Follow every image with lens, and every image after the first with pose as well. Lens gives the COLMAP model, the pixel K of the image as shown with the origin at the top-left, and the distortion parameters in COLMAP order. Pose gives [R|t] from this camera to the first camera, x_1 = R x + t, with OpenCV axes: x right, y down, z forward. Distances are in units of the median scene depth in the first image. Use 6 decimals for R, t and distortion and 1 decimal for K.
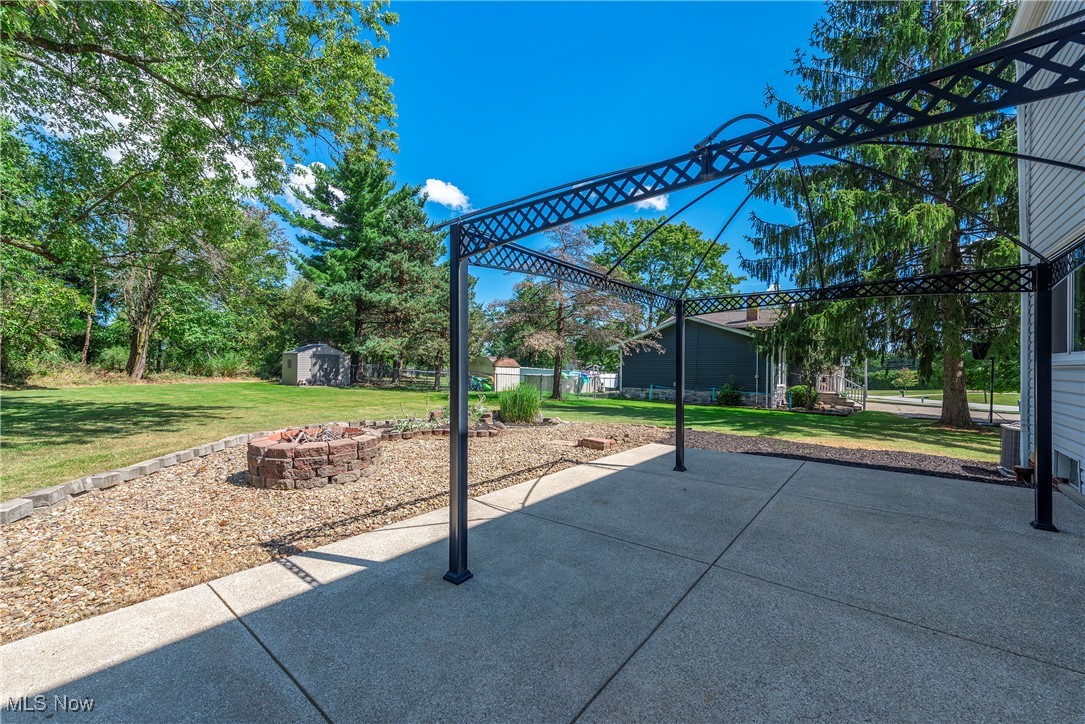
lens RADIAL K [[429.1, 0, 545.3], [0, 429.1, 364.6], [0, 0, 1]] dist [0.014888, -0.000626]
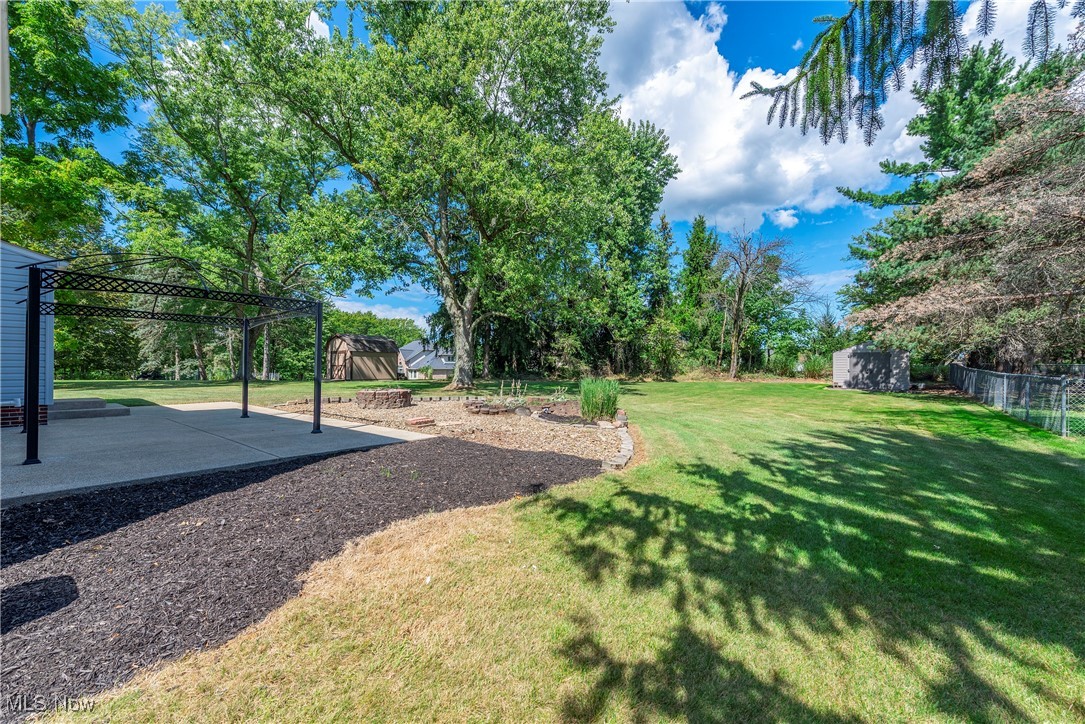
lens RADIAL K [[429.1, 0, 544.3], [0, 429.1, 363.9], [0, 0, 1]] dist [0.014888, -0.000626]
pose [[-0.027858, -0.020691, -0.999398, 0.361409], [0.004437, 0.999773, -0.020822, 0.013849], [0.999602, -0.005014, -0.027760, 0.398069]]
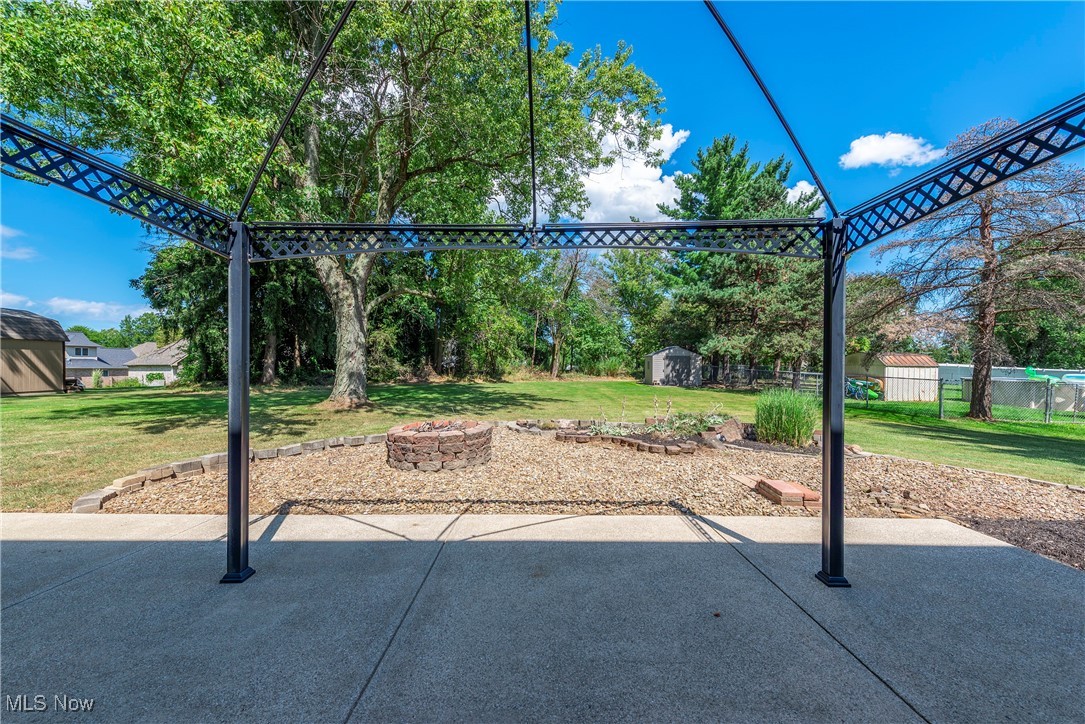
lens RADIAL K [[429.1, 0, 541.1], [0, 429.1, 367.4], [0, 0, 1]] dist [0.014888, -0.000626]
pose [[0.611338, -0.005974, -0.791347, 0.114610], [0.009187, 0.999958, -0.000452, 0.001499], [0.791316, -0.006994, 0.611367, 0.105402]]
